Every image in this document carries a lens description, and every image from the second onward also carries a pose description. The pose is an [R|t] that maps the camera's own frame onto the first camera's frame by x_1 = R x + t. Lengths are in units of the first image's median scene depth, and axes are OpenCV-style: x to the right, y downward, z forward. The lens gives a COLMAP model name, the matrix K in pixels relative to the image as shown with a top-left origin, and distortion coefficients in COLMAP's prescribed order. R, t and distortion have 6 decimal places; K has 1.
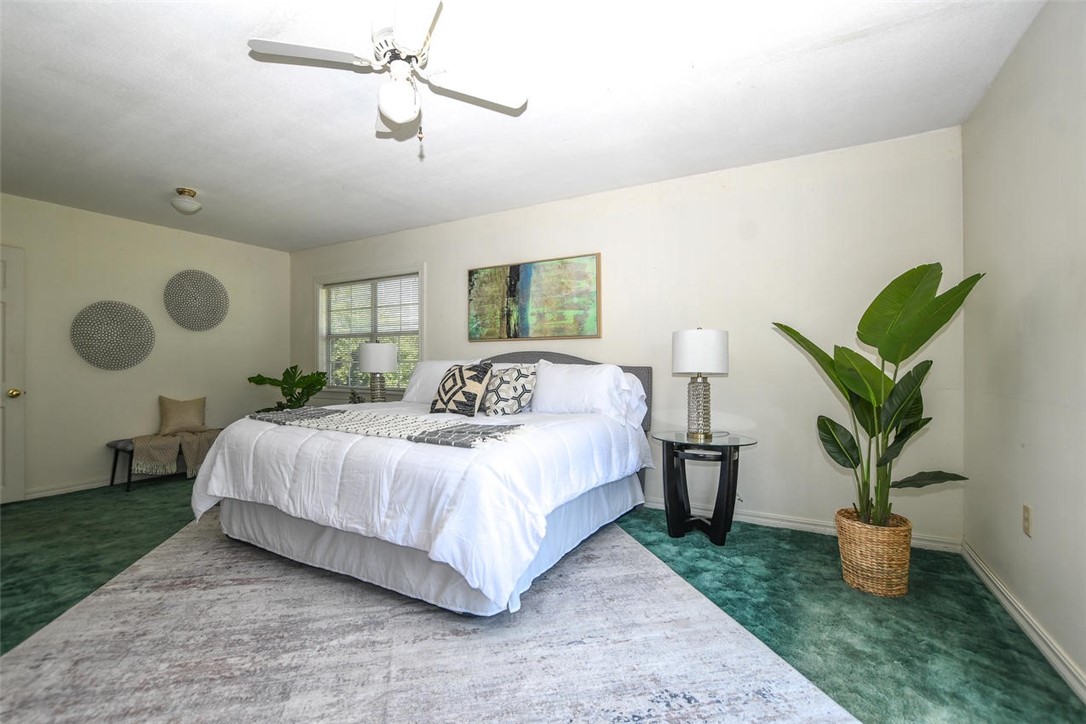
lens RADIAL K [[479.4, 0, 533.6], [0, 479.4, 359.1], [0, 0, 1]] dist [-0.009378, 0.000178]
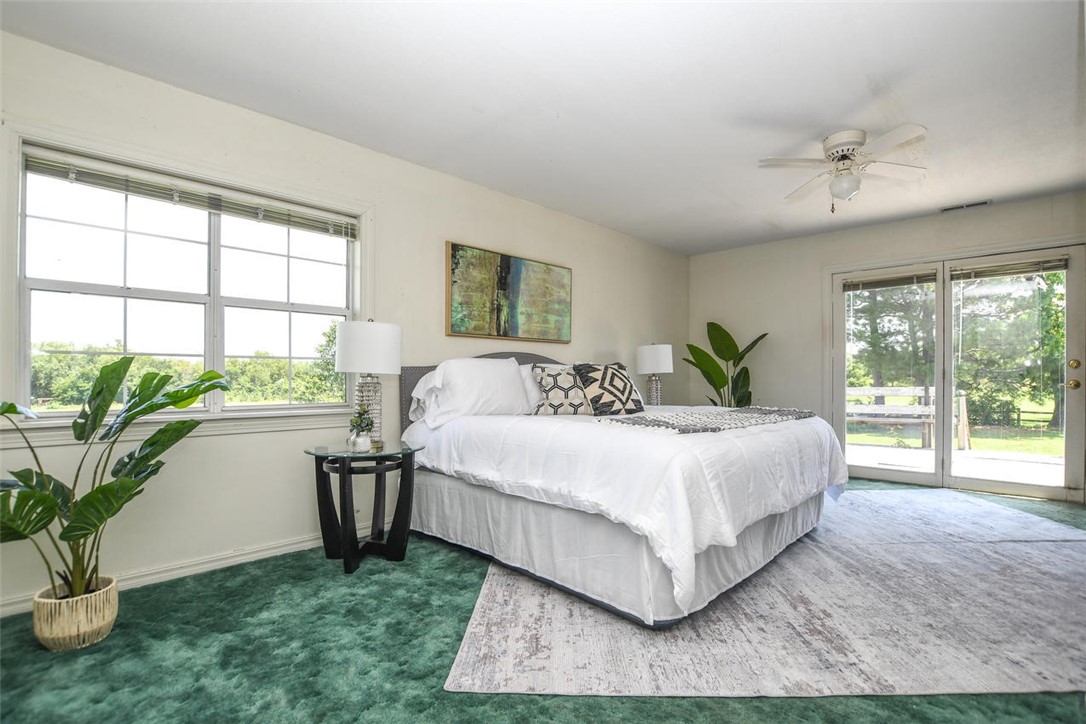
lens RADIAL K [[473.7, 0, 585.4], [0, 473.7, 366.2], [0, 0, 1]] dist [-0.022061, 0.000012]
pose [[0.236557, 0.021602, 0.971378, -1.208236], [-0.003921, 0.999766, -0.021279, 0.041005], [-0.971610, 0.001225, 0.236586, 0.913195]]
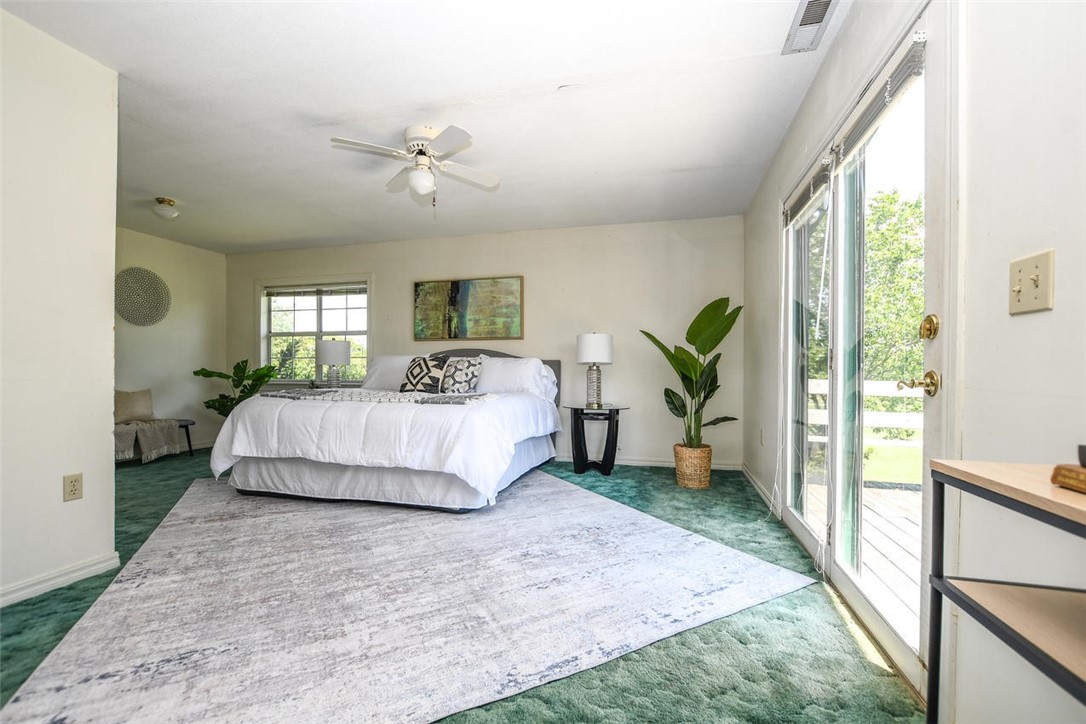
lens RADIAL K [[464.9, 0, 557.6], [0, 464.9, 368.2], [0, 0, 1]] dist [-0.001301, 0.000046]
pose [[0.958874, 0.001079, 0.283832, -0.181450], [-0.002976, 0.999976, 0.006252, 0.038038], [-0.283818, -0.006840, 0.958854, -0.368406]]
